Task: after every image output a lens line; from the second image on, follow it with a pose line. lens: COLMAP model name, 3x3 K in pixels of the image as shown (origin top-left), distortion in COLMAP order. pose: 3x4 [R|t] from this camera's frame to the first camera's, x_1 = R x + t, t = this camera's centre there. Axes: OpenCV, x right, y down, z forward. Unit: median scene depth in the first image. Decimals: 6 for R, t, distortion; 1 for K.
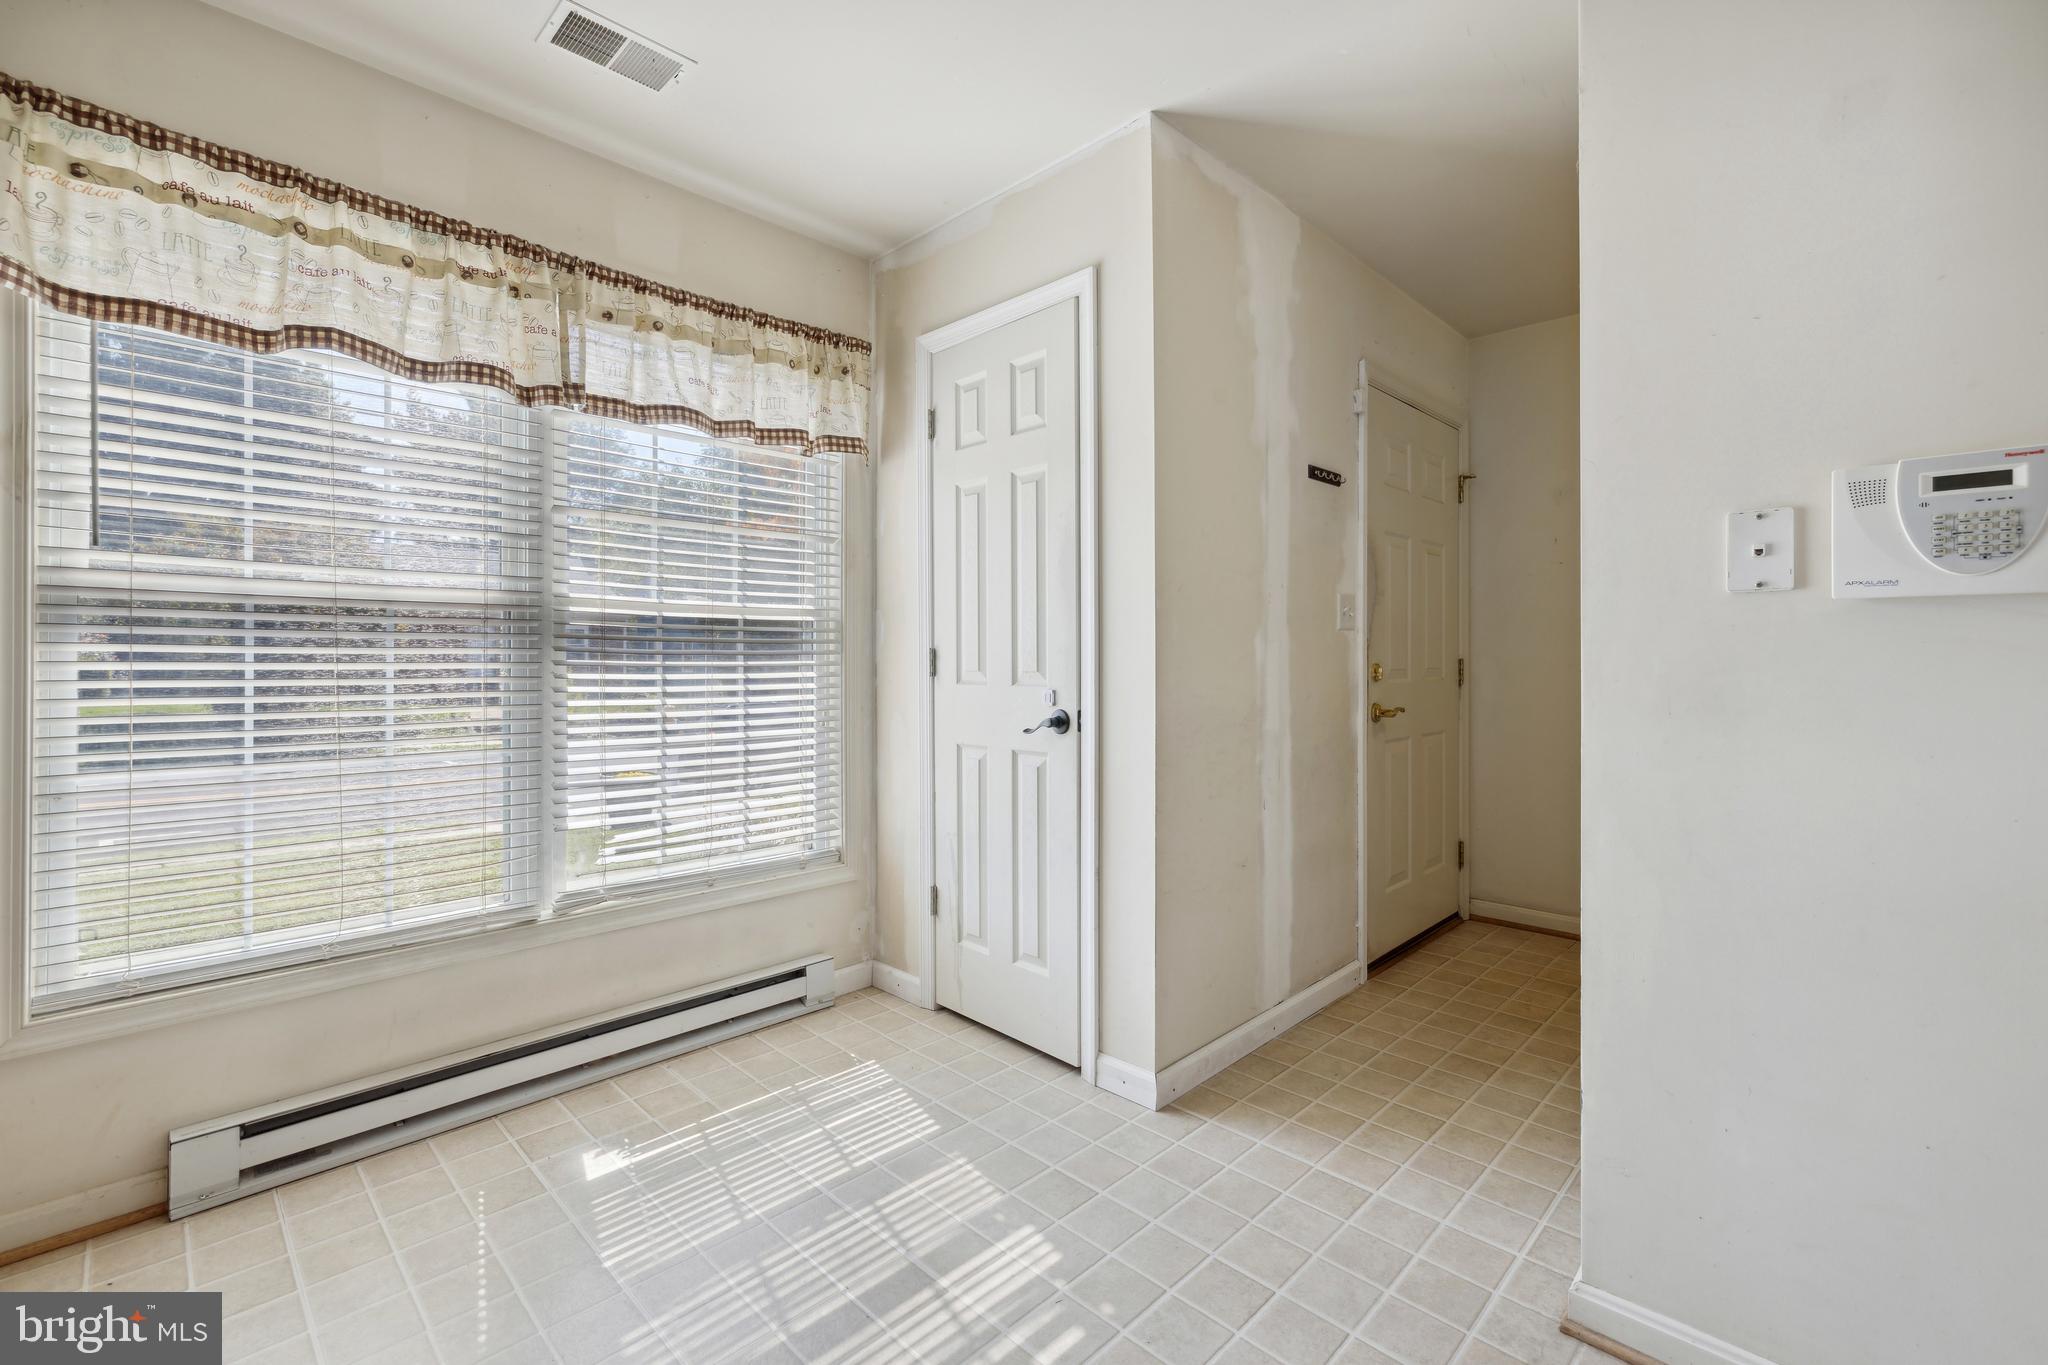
lens RADIAL K [[892.7, 0, 1024.8], [0, 892.7, 645.1], [0, 0, 1]] dist [-0.000535, 0.000132]
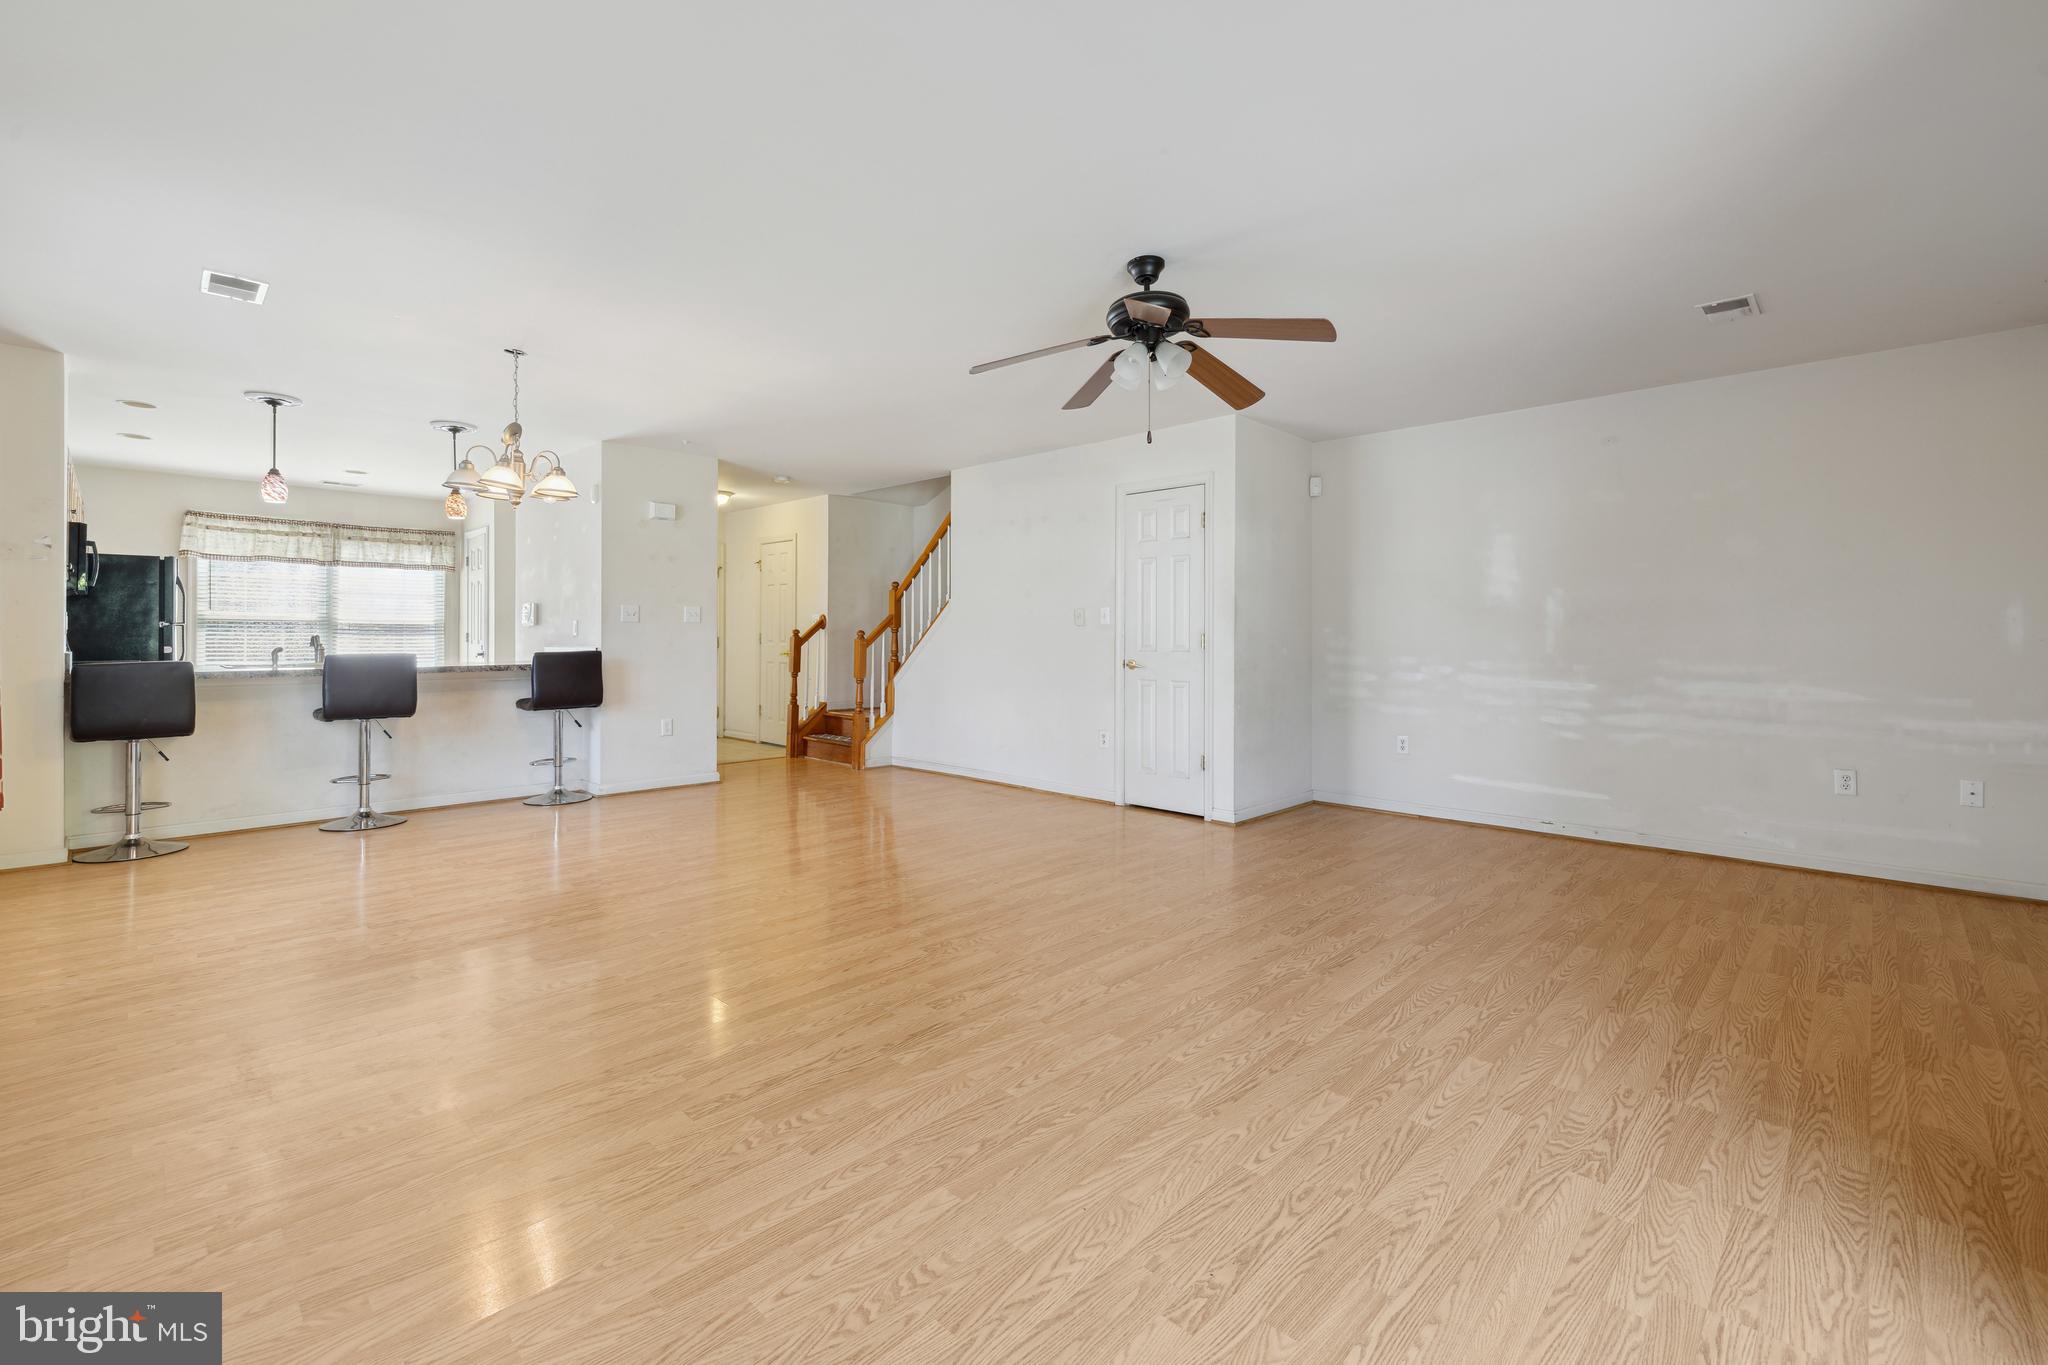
lens RADIAL K [[870.4, 0, 1010.1], [0, 870.4, 631.9], [0, 0, 1]] dist [0.008634, 0.000510]
pose [[0.999843, 0.003843, 0.017302, 2.223577], [-0.003855, 0.999992, 0.000676, -0.013656], [-0.017300, -0.000743, 0.999850, -2.667365]]
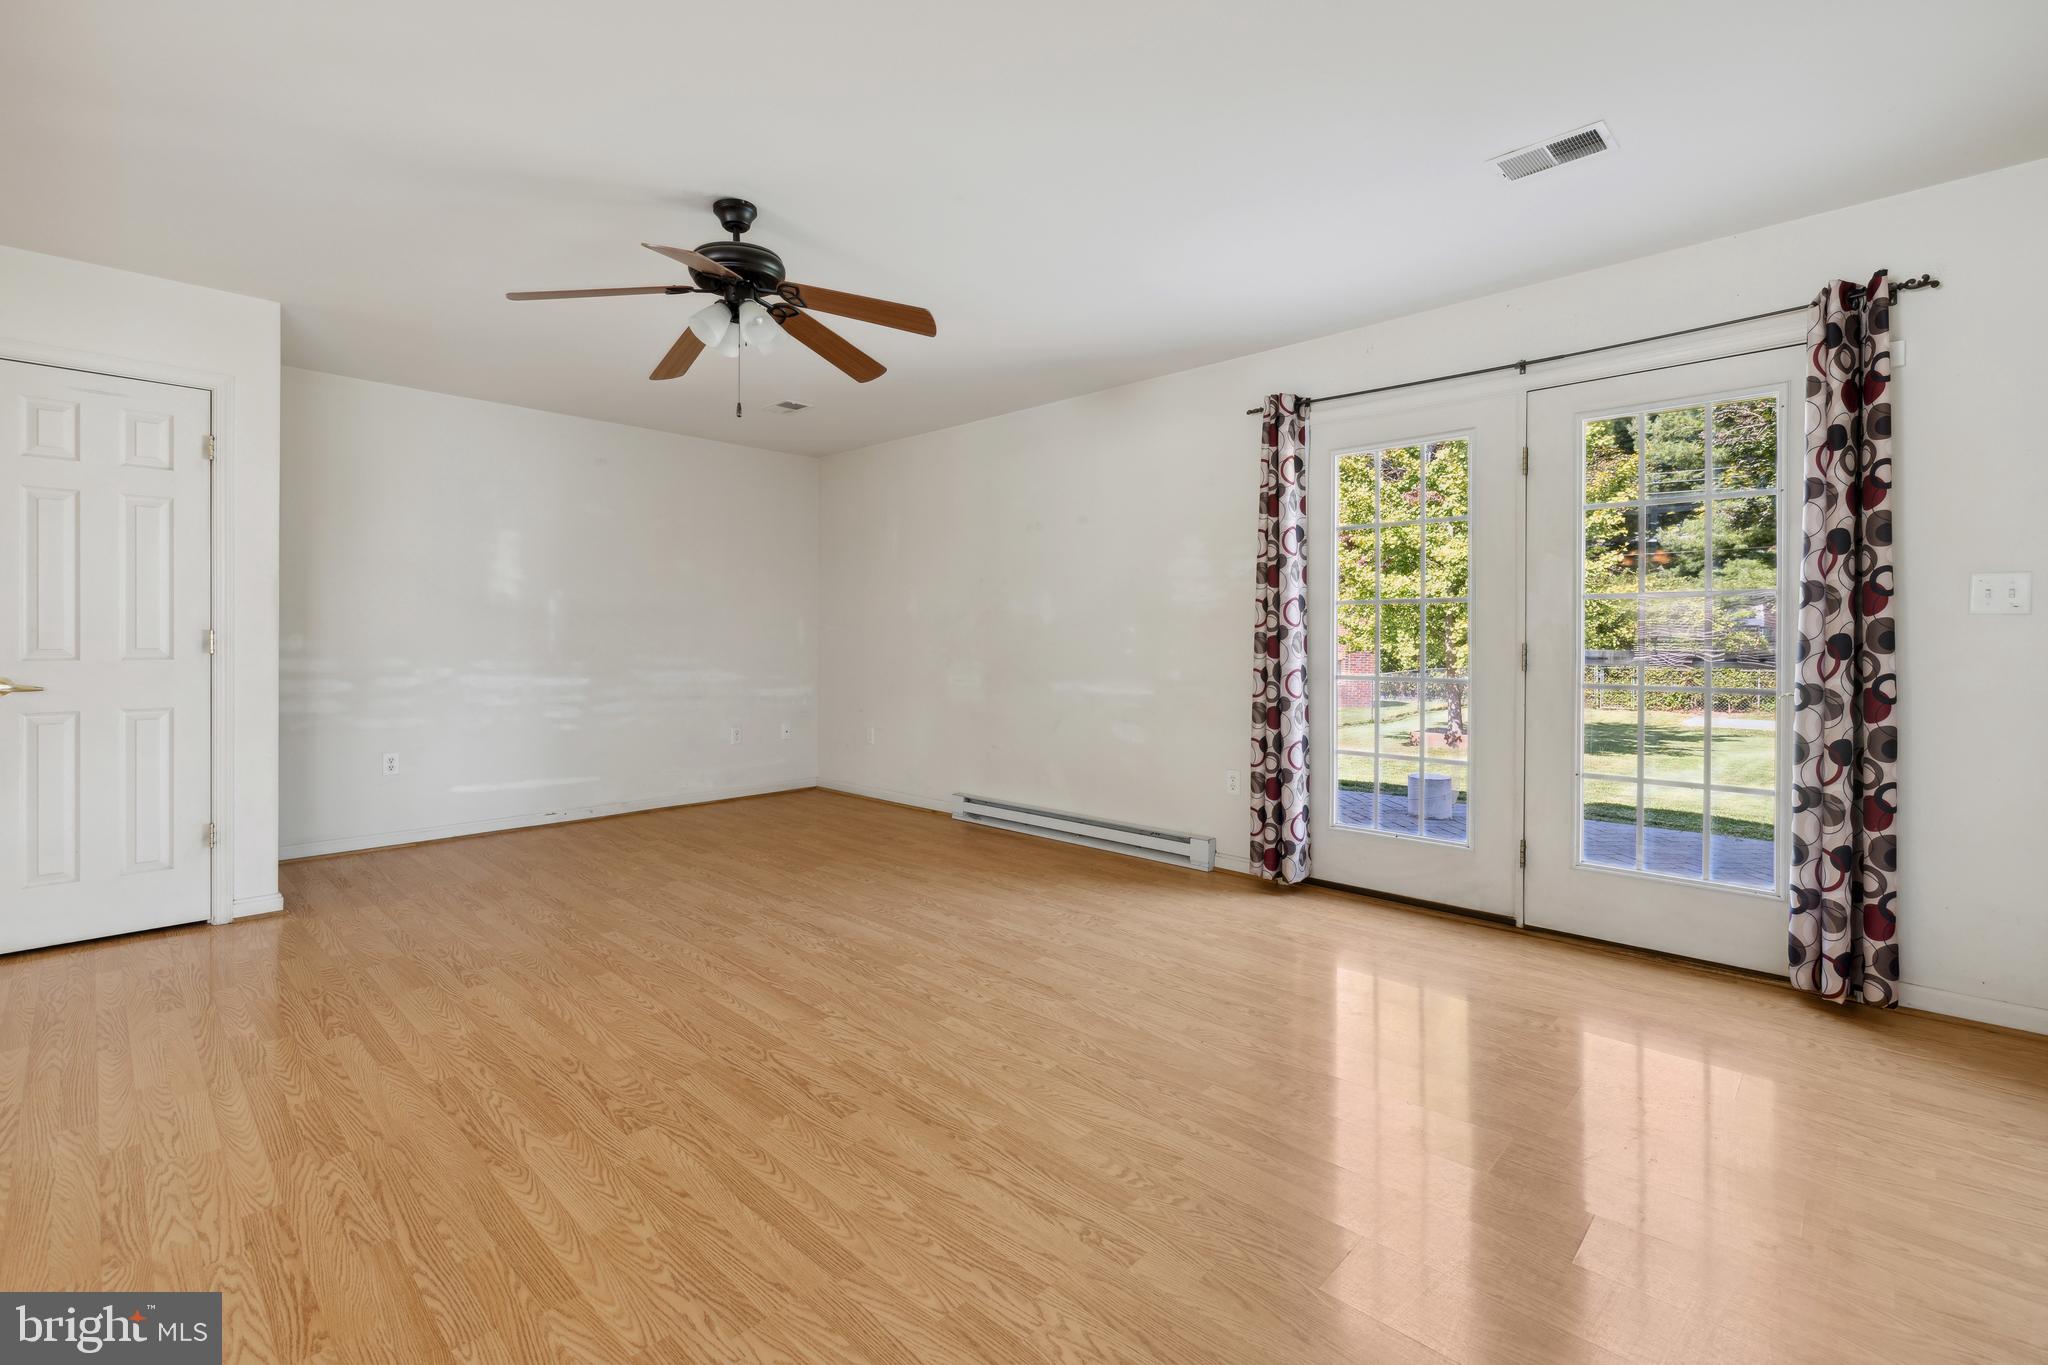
lens RADIAL K [[892.7, 0, 1024.8], [0, 892.7, 645.1], [0, 0, 1]] dist [-0.000535, 0.000132]
pose [[-0.037434, -0.004558, 0.999289, 1.186653], [-0.014529, 0.999886, 0.004017, -0.009053], [-0.999193, -0.014368, -0.037496, -1.626645]]
